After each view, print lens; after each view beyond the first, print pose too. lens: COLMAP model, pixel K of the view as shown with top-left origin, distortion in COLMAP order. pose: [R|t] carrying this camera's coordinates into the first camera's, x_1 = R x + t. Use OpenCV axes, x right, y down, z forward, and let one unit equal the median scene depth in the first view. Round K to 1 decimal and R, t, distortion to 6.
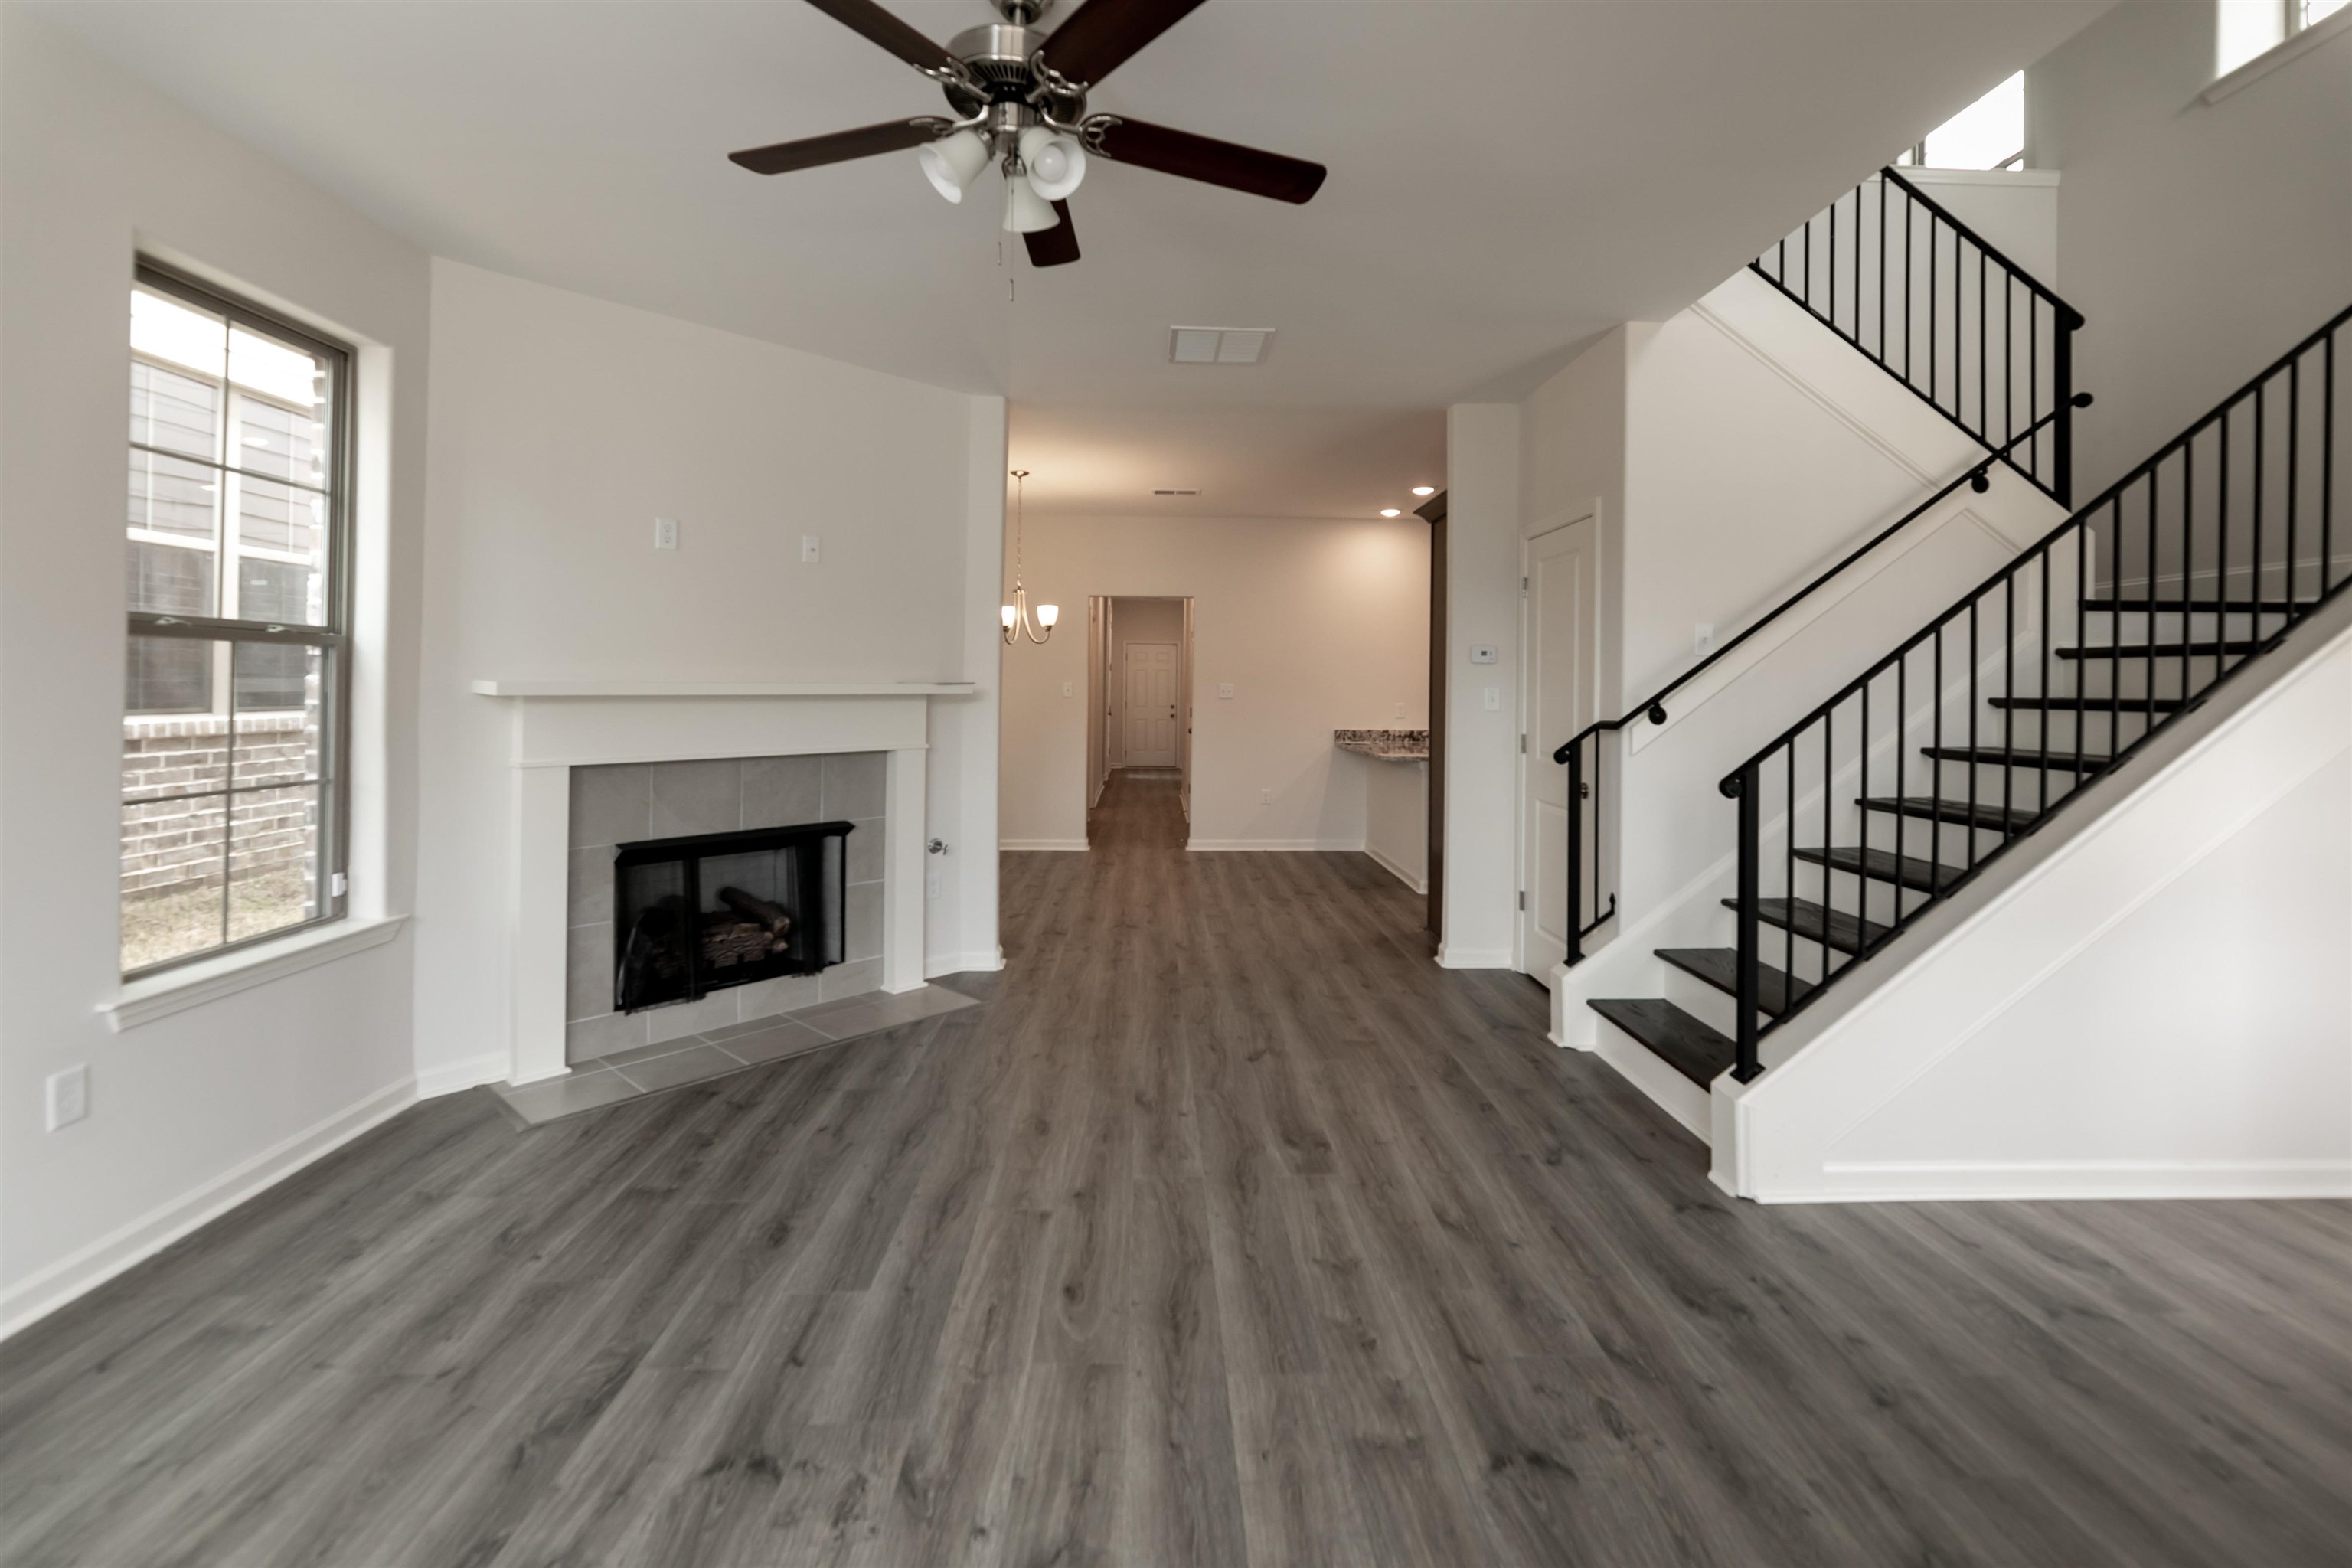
lens RADIAL K [[997.2, 0, 1189.6], [0, 997.2, 693.3], [0, 0, 1]] dist [-0.000309, -0.000639]
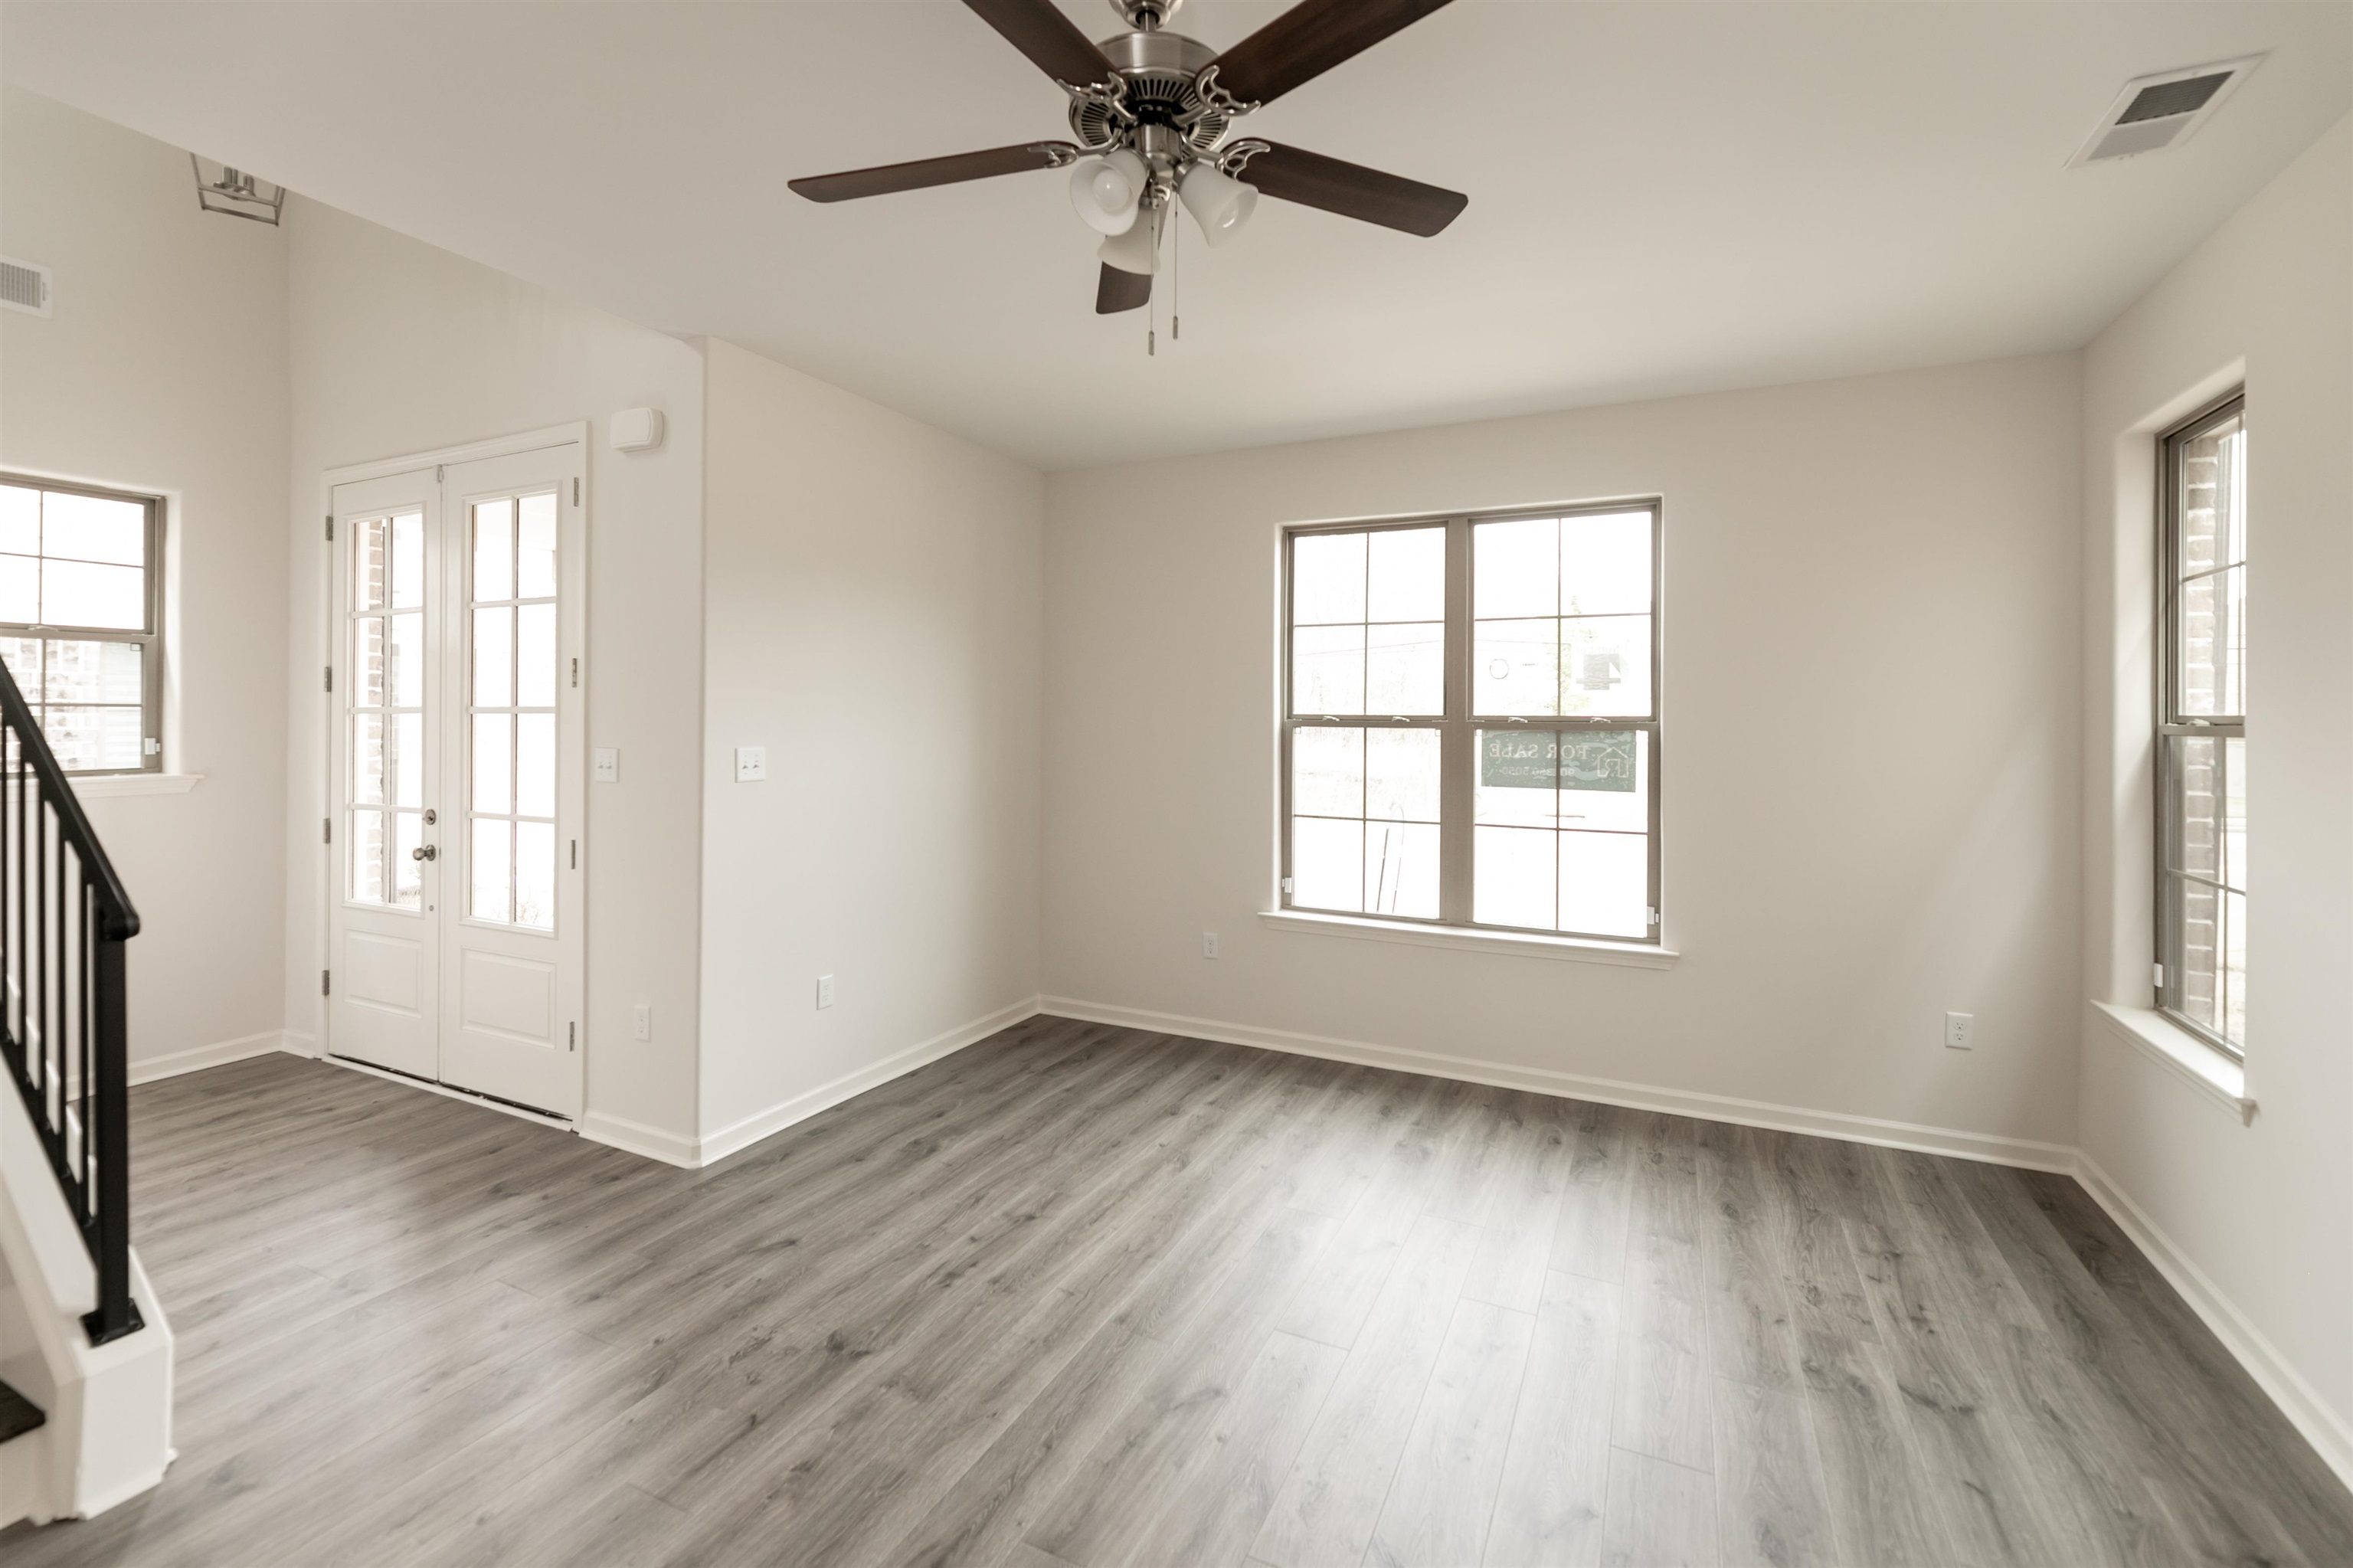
lens RADIAL K [[997.6, 0, 1190.1], [0, 997.6, 693.3], [0, 0, 1]] dist [-0.000309, -0.000639]
pose [[-0.880859, -0.006061, 0.473339, -0.692348], [-0.015400, 0.999756, -0.015856, -0.107492], [-0.473128, -0.021257, -0.880737, 1.922215]]
